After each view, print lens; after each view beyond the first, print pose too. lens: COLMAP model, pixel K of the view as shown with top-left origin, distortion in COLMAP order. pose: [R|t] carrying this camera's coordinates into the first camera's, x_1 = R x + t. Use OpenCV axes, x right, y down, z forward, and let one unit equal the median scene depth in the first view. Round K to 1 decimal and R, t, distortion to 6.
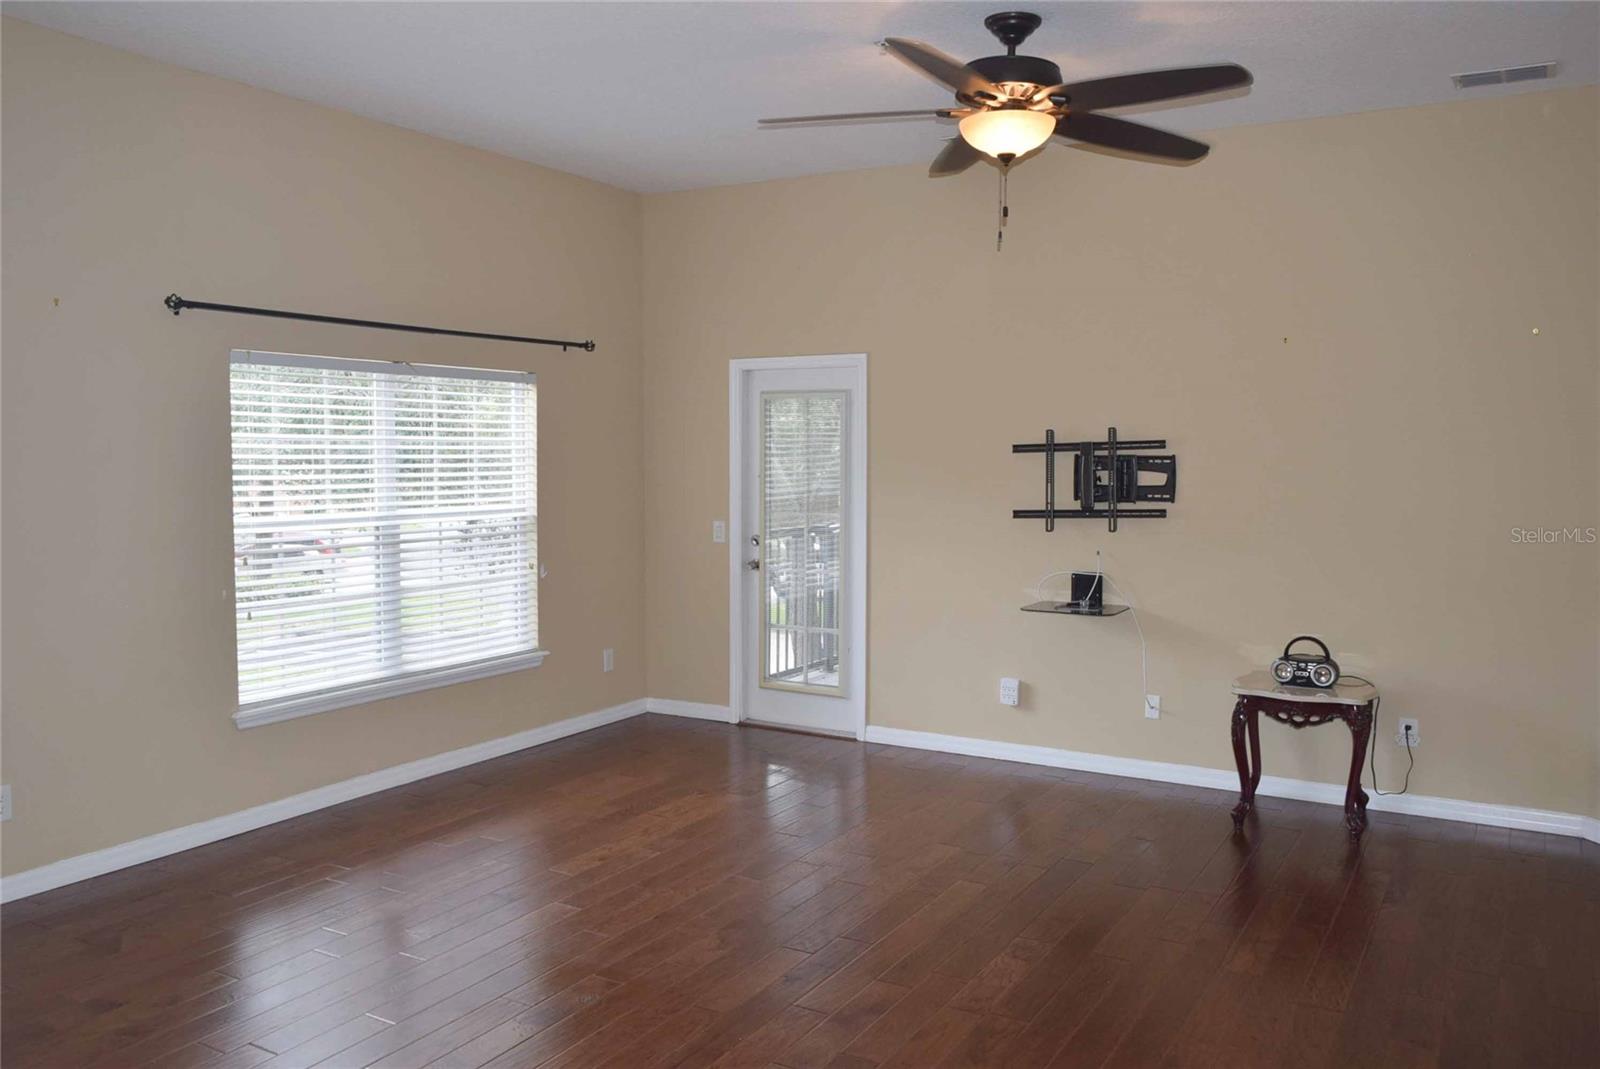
lens RADIAL K [[1244.4, 0, 791.8], [0, 1244.4, 532.1], [0, 0, 1]] dist [-0.023032, 0.024212]
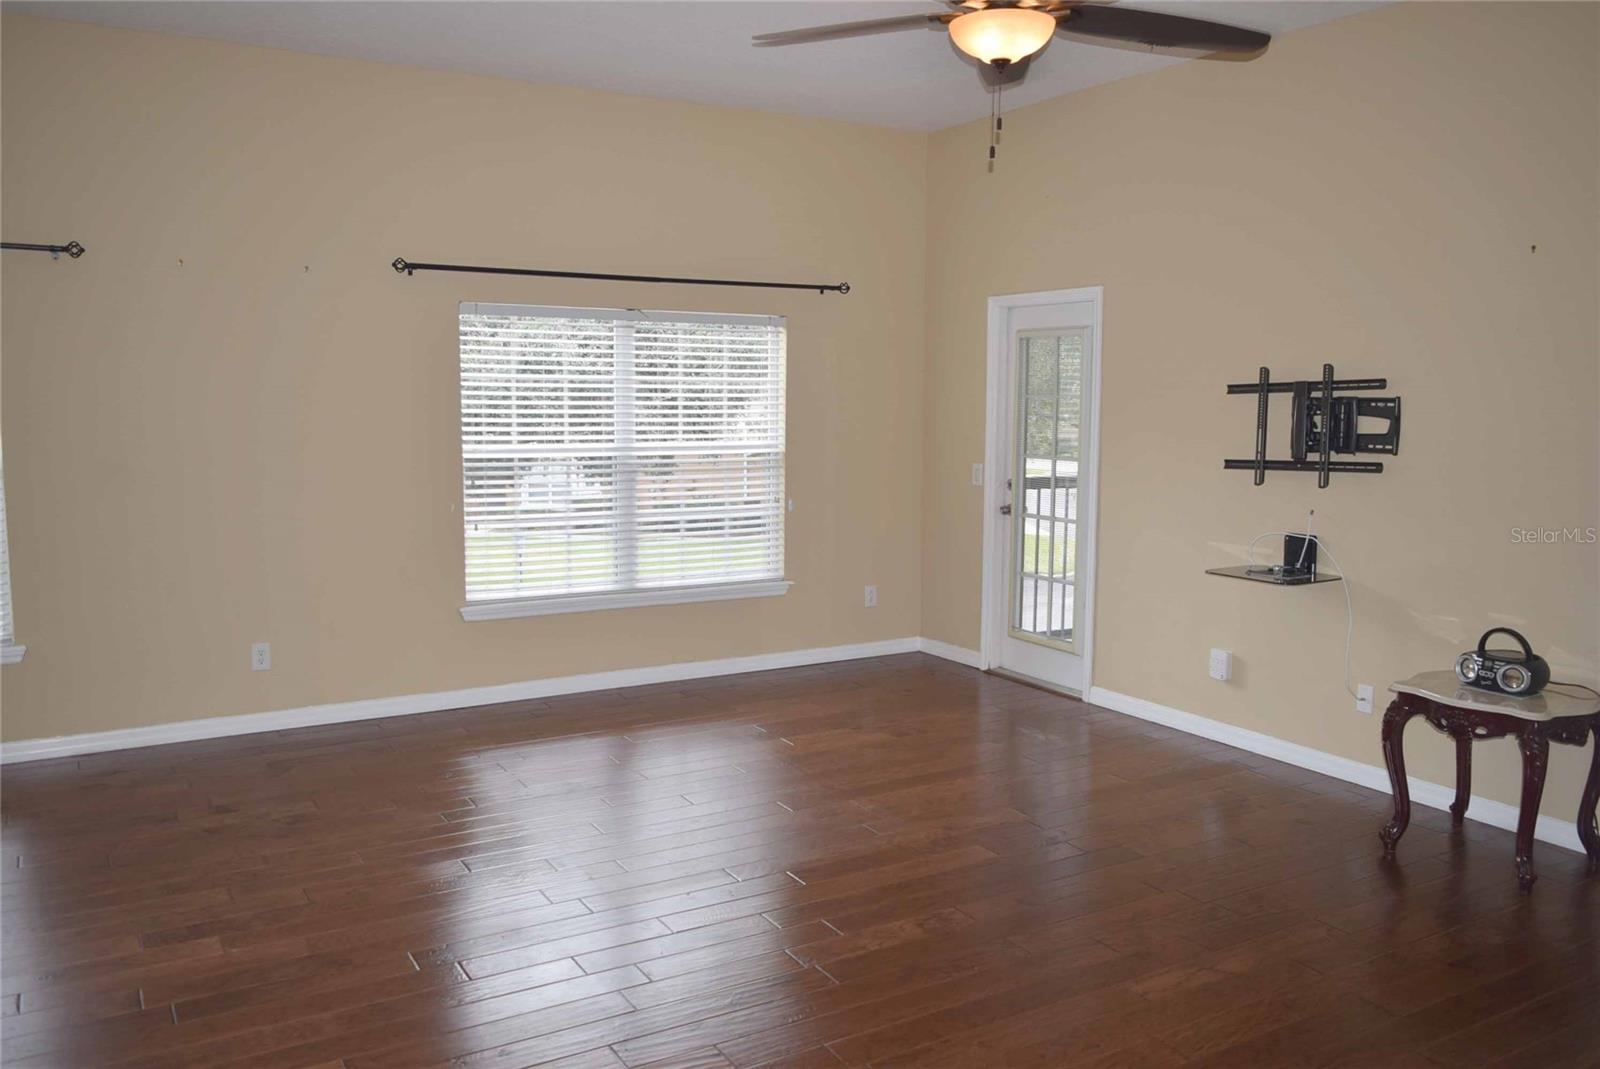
lens RADIAL K [[1244.4, 0, 808.2], [0, 1244.4, 527.8], [0, 0, 1]] dist [-0.023032, 0.024212]
pose [[0.877843, 0.055119, -0.475766, 0.348621], [-0.036191, 0.998150, 0.048864, -0.001556], [0.477579, -0.025676, 0.878213, 0.088574]]
